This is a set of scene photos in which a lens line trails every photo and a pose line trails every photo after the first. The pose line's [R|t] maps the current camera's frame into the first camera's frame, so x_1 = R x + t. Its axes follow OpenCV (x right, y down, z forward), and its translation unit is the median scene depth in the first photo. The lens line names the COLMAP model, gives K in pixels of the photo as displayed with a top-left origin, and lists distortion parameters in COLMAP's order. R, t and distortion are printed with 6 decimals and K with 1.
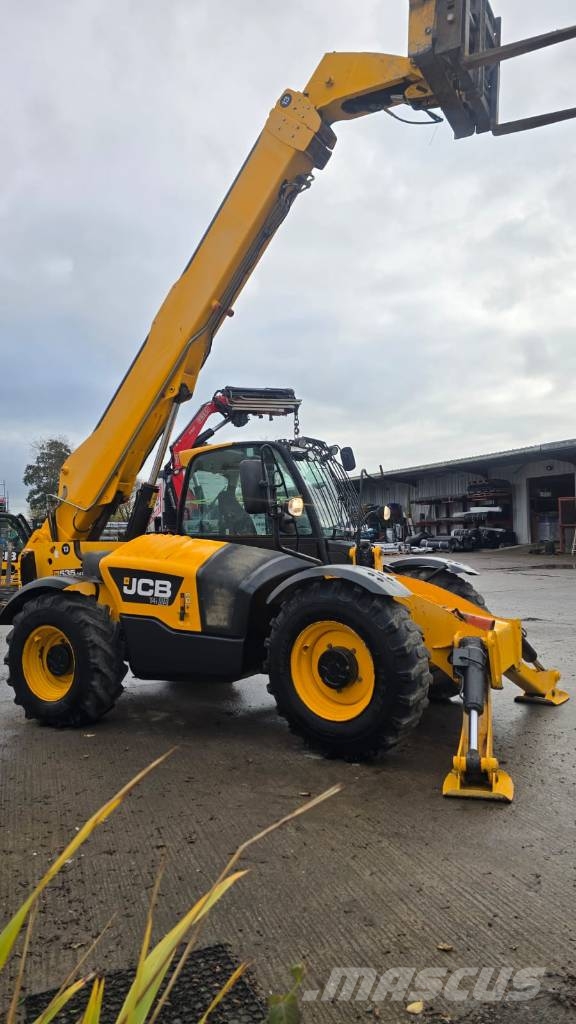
lens RADIAL K [[677.2, 0, 308.0], [0, 677.2, 493.8], [0, 0, 1]] dist [0.073722, -0.070080]
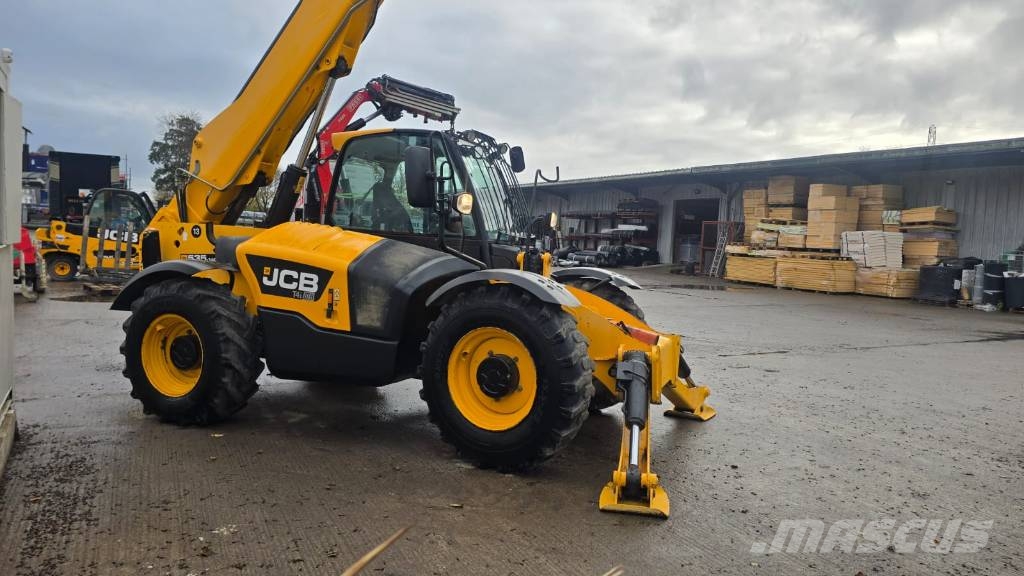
lens RADIAL K [[677.2, 0, 540.7], [0, 677.2, 266.1], [0, 0, 1]] dist [0.073722, -0.070080]
pose [[0.989487, 0.067359, 0.127979, -0.024656], [-0.079044, 0.992932, 0.088533, 0.012815], [-0.121111, -0.097718, 0.987817, 0.063729]]
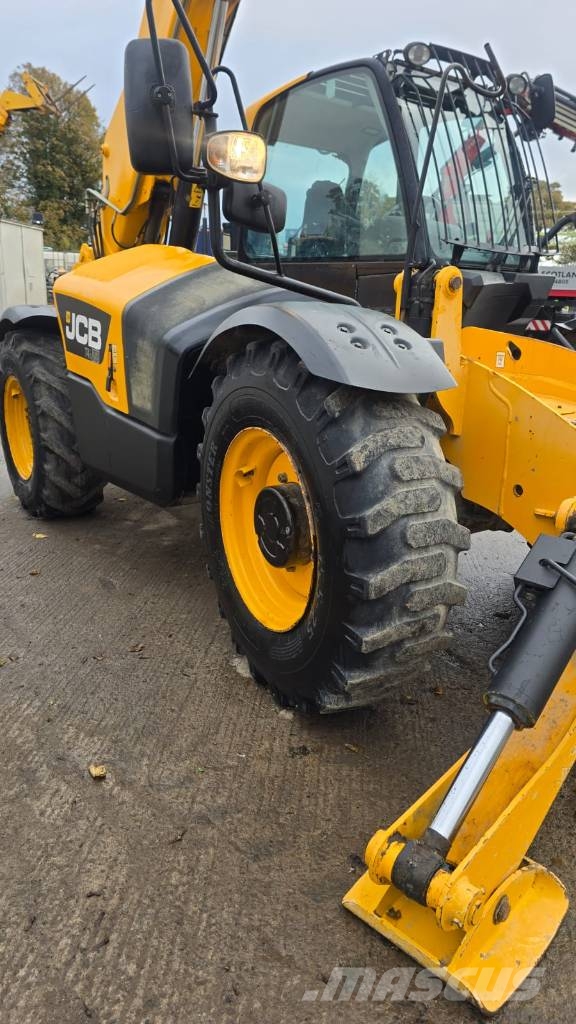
lens RADIAL K [[677.2, 0, 311.7], [0, 677.2, 506.2], [0, 0, 1]] dist [0.073722, -0.070080]
pose [[0.891955, 0.176060, -0.416436, 0.225903], [-0.019435, 0.935145, 0.353732, 0.065578], [0.451706, -0.307420, 0.837529, 0.539748]]
